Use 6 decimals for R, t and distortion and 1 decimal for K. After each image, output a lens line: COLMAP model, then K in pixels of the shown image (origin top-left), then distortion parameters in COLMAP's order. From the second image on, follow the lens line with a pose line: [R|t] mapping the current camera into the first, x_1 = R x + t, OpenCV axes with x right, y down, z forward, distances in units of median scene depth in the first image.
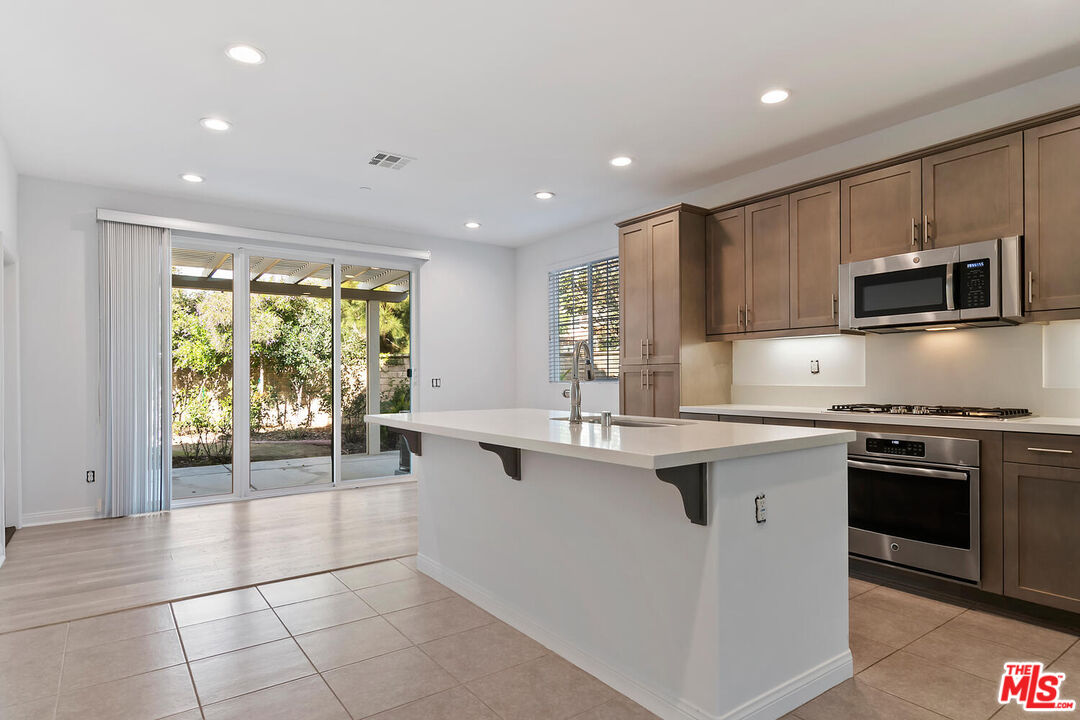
lens RADIAL K [[595.0, 0, 533.7], [0, 595.0, 368.2], [0, 0, 1]] dist [0.007881, -0.000245]
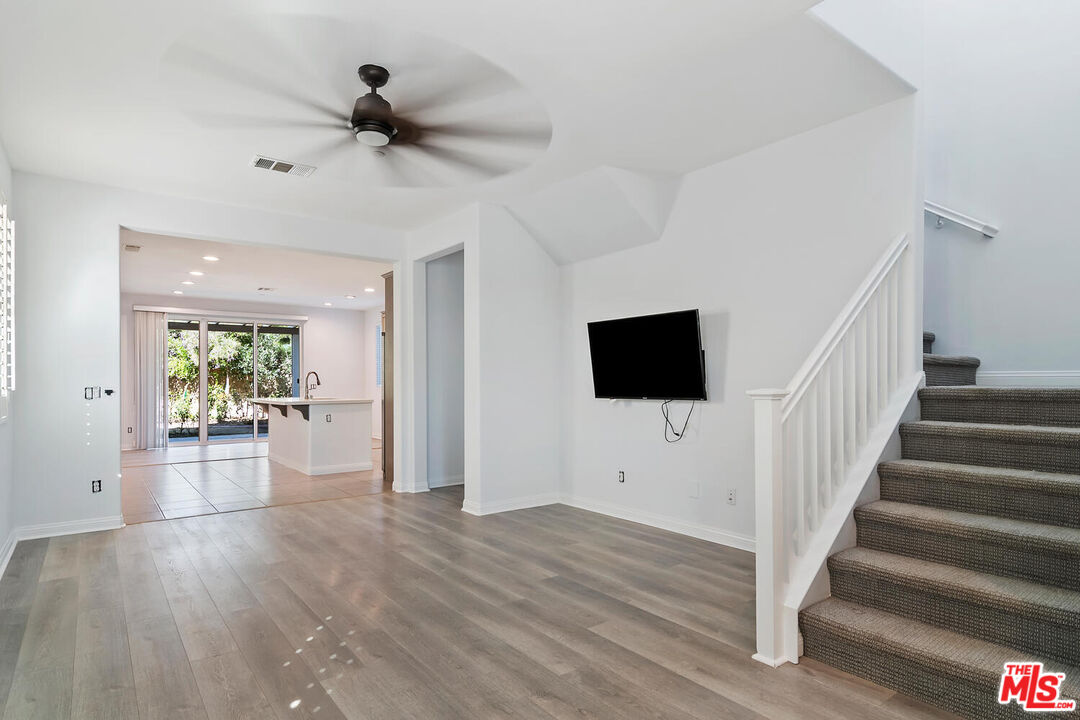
lens RADIAL K [[595.0, 0, 539.1], [0, 595.0, 380.1], [0, 0, 1]] dist [0.007881, -0.000245]
pose [[0.999676, 0.003417, 0.025243, 0.285512], [-0.003665, 0.999945, 0.009811, -0.009609], [-0.025208, -0.009900, 0.999633, -0.501985]]
